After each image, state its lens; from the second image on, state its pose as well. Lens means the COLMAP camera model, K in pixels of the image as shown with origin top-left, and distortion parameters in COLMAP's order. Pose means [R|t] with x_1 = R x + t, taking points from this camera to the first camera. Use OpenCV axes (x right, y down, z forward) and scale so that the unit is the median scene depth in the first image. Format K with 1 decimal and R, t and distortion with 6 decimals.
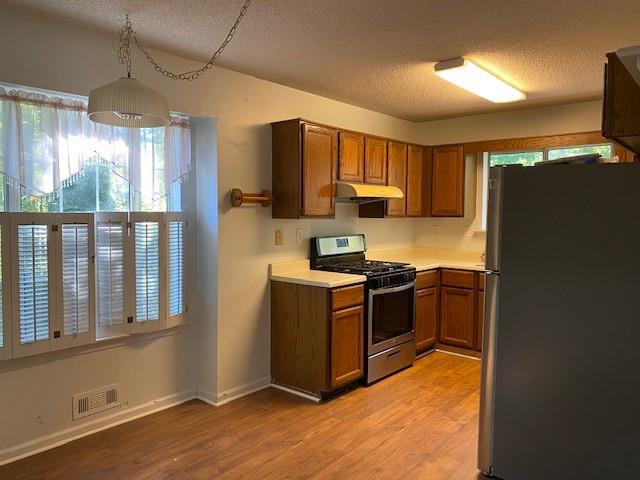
lens RADIAL K [[488.8, 0, 320.0], [0, 488.8, 240.0], [0, 0, 1]] dist [0.087258, -0.157076]
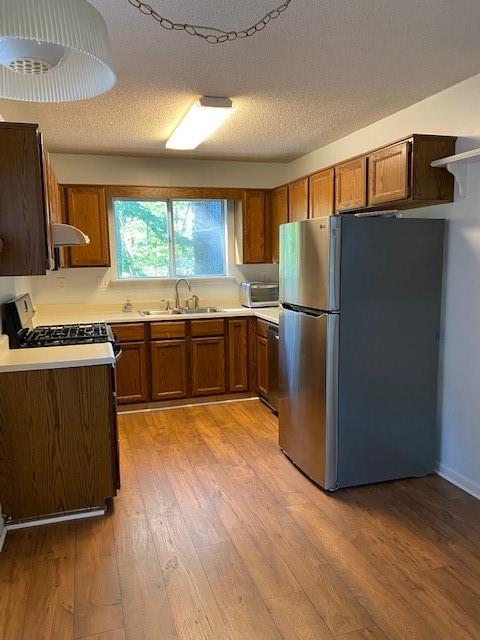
lens RADIAL K [[485.3, 0, 240.0], [0, 485.3, 320.0], [0, 0, 1]] dist [0.058198, -0.066583]
pose [[0.546639, -0.124782, 0.828019, -0.447403], [0.071337, 0.992179, 0.102426, -0.030173], [-0.834324, 0.003078, 0.551266, 0.378168]]
